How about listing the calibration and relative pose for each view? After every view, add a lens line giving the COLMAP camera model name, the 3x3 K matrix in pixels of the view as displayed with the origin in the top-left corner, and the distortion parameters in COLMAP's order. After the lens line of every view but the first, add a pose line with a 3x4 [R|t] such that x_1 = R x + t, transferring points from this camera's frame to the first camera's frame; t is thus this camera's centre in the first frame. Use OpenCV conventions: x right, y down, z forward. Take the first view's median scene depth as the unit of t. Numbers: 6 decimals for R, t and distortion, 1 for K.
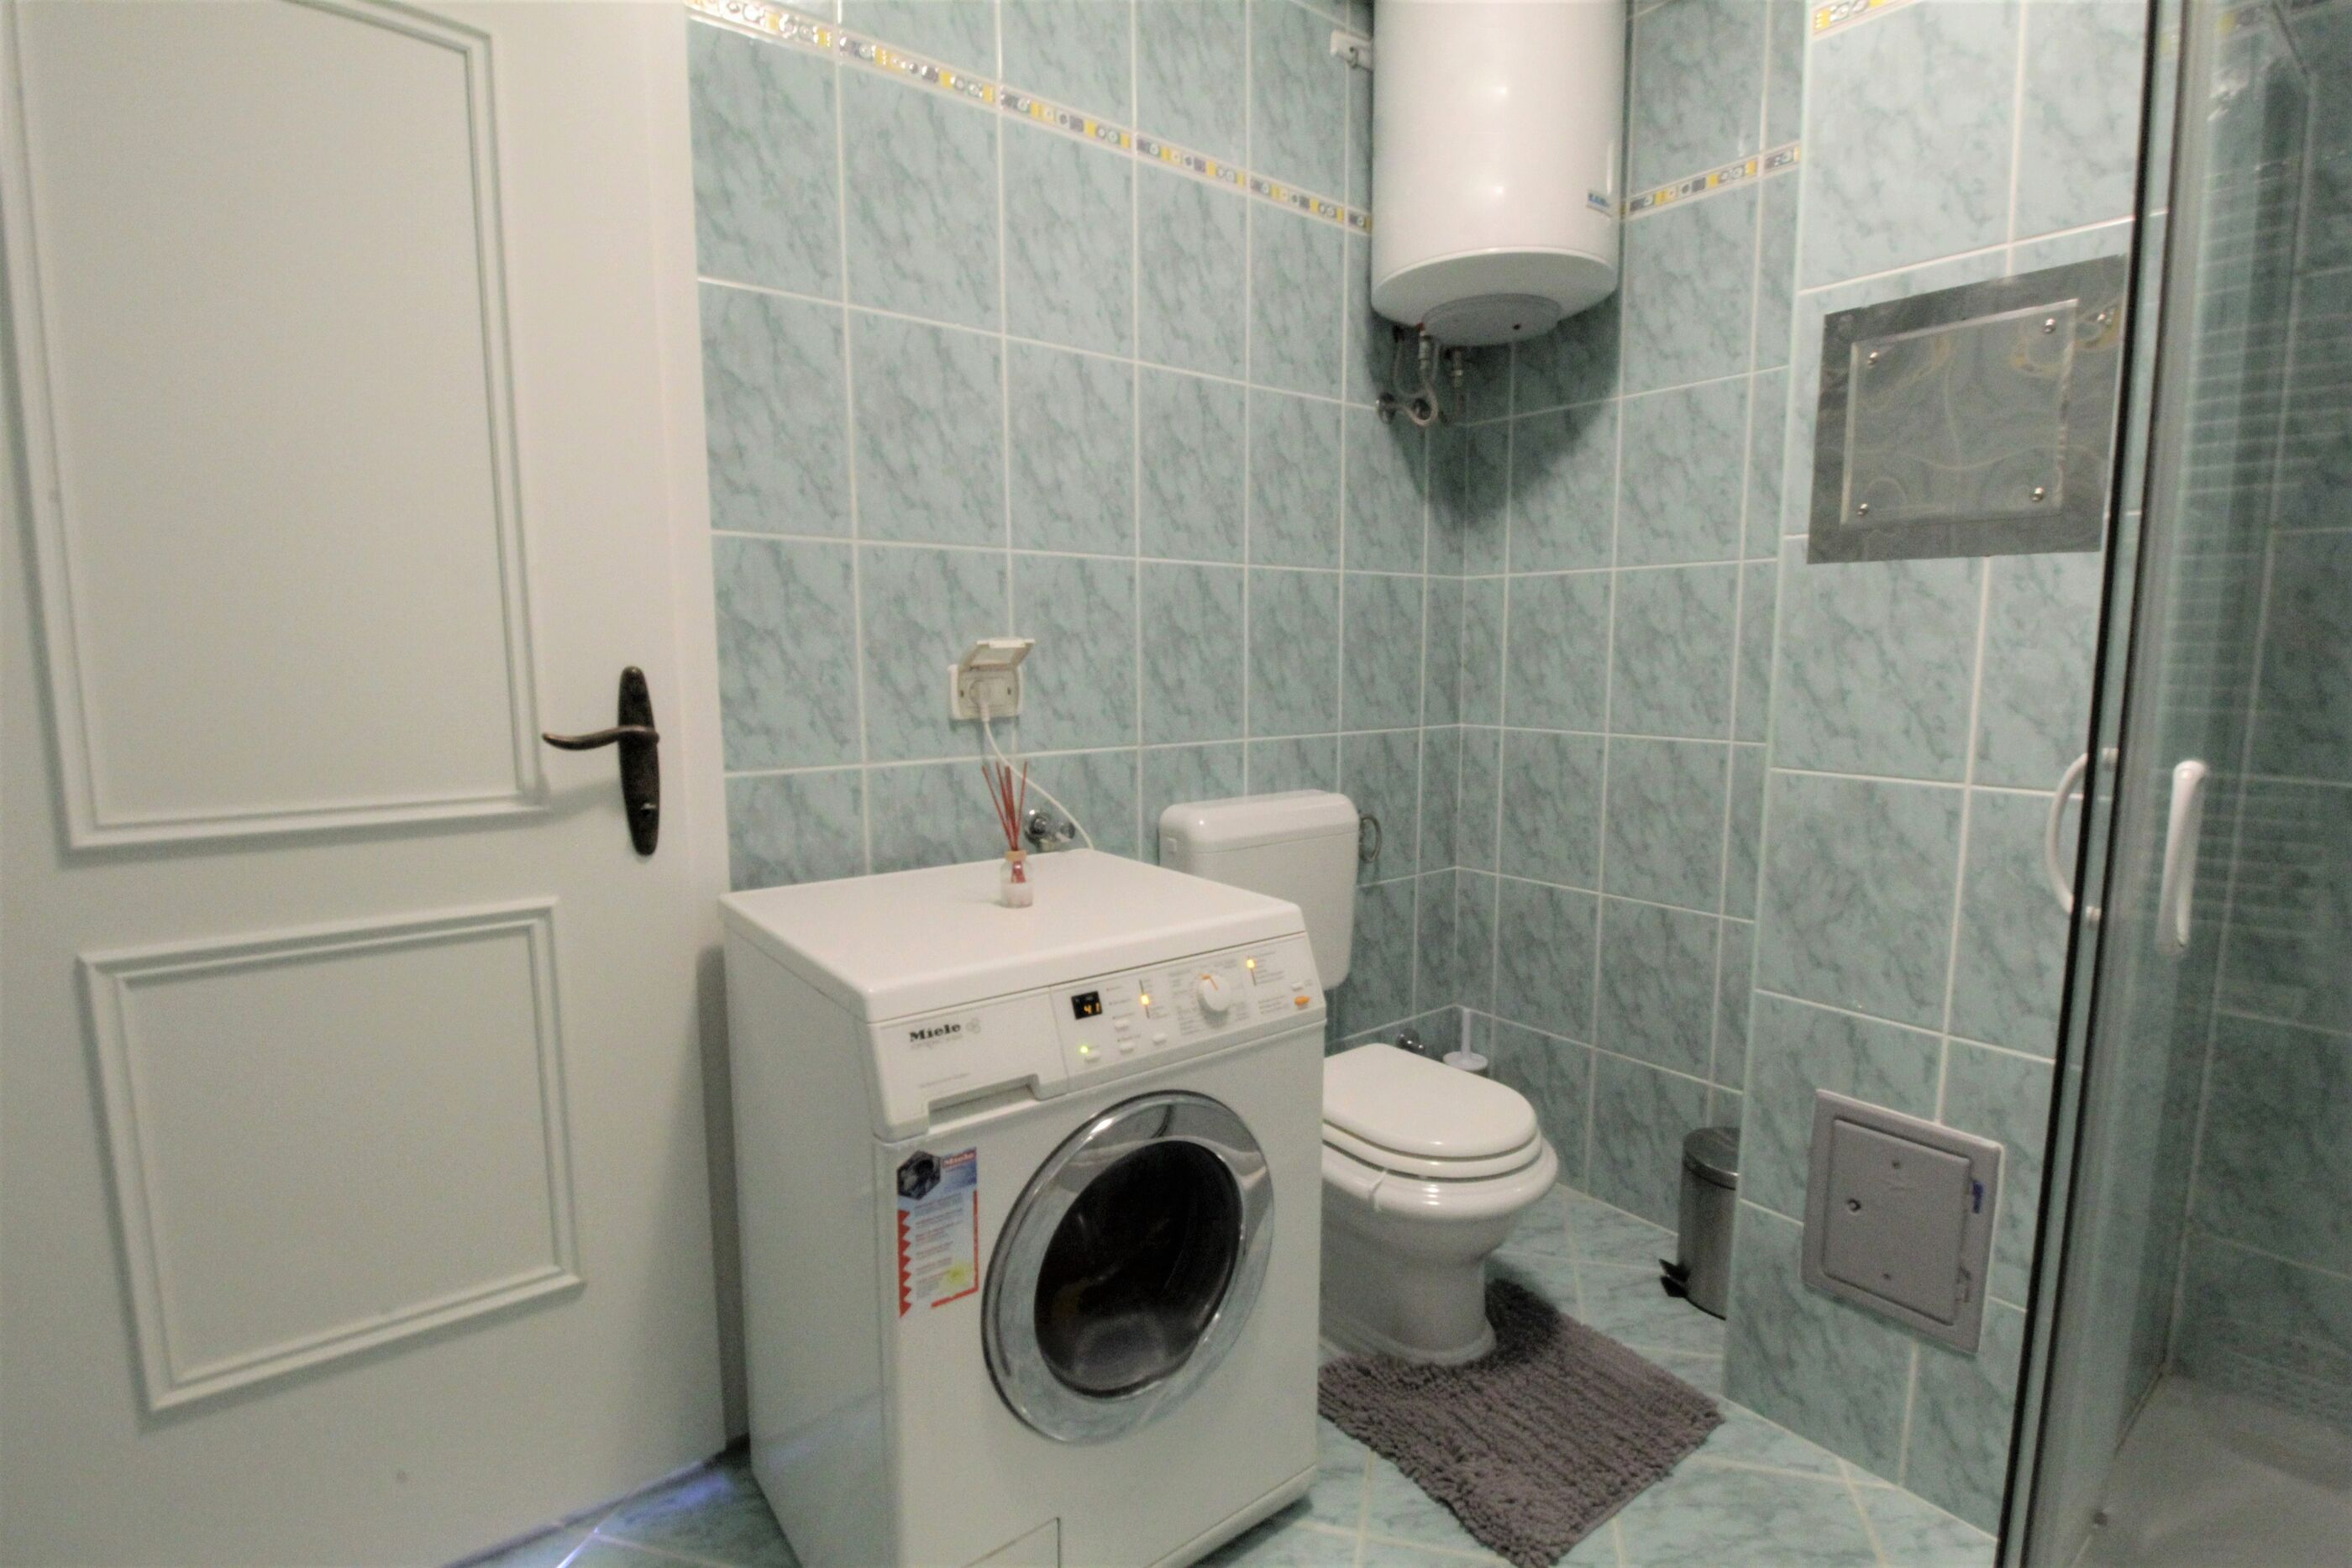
lens RADIAL K [[1097.2, 0, 1195.5], [0, 1097.2, 784.9], [0, 0, 1]] dist [-0.001601, -0.012703]
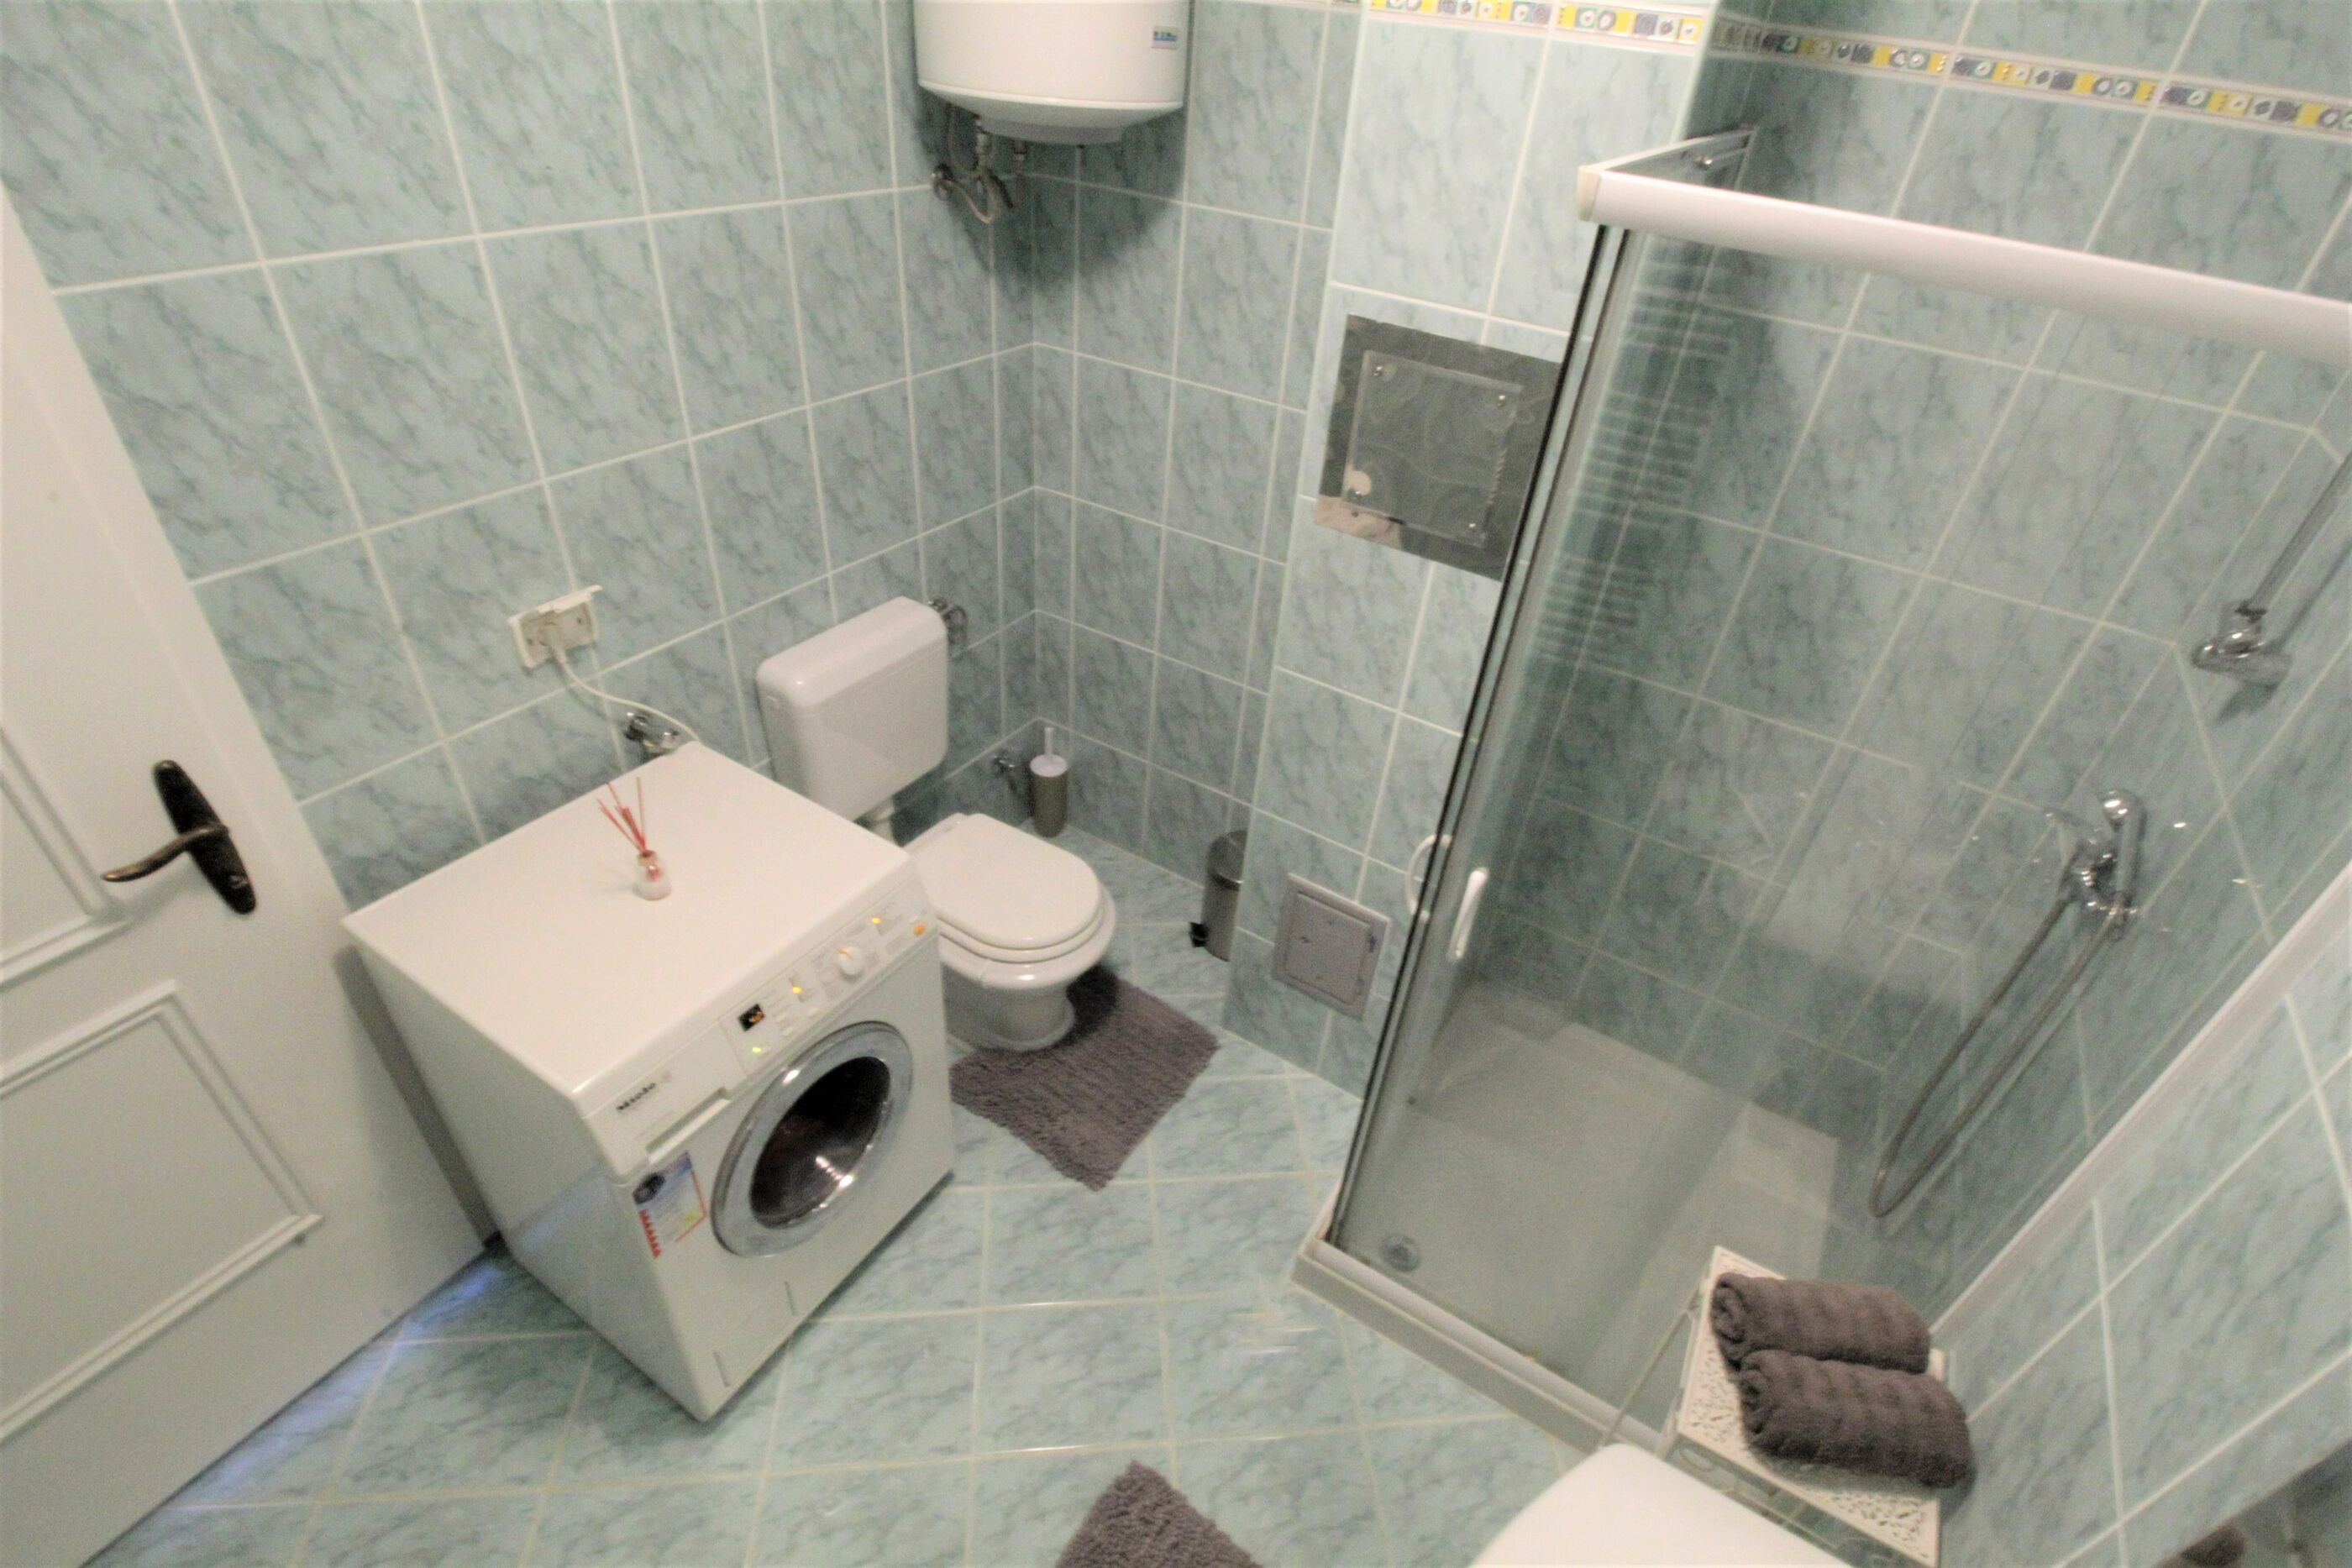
lens RADIAL K [[1097.2, 0, 1200.0], [0, 1097.2, 792.2], [0, 0, 1]] dist [-0.001601, -0.012703]
pose [[0.933757, -0.143118, 0.328049, 0.004438], [-0.040911, 0.867883, 0.495081, -0.486606], [-0.355563, -0.475706, 0.804536, -0.057737]]
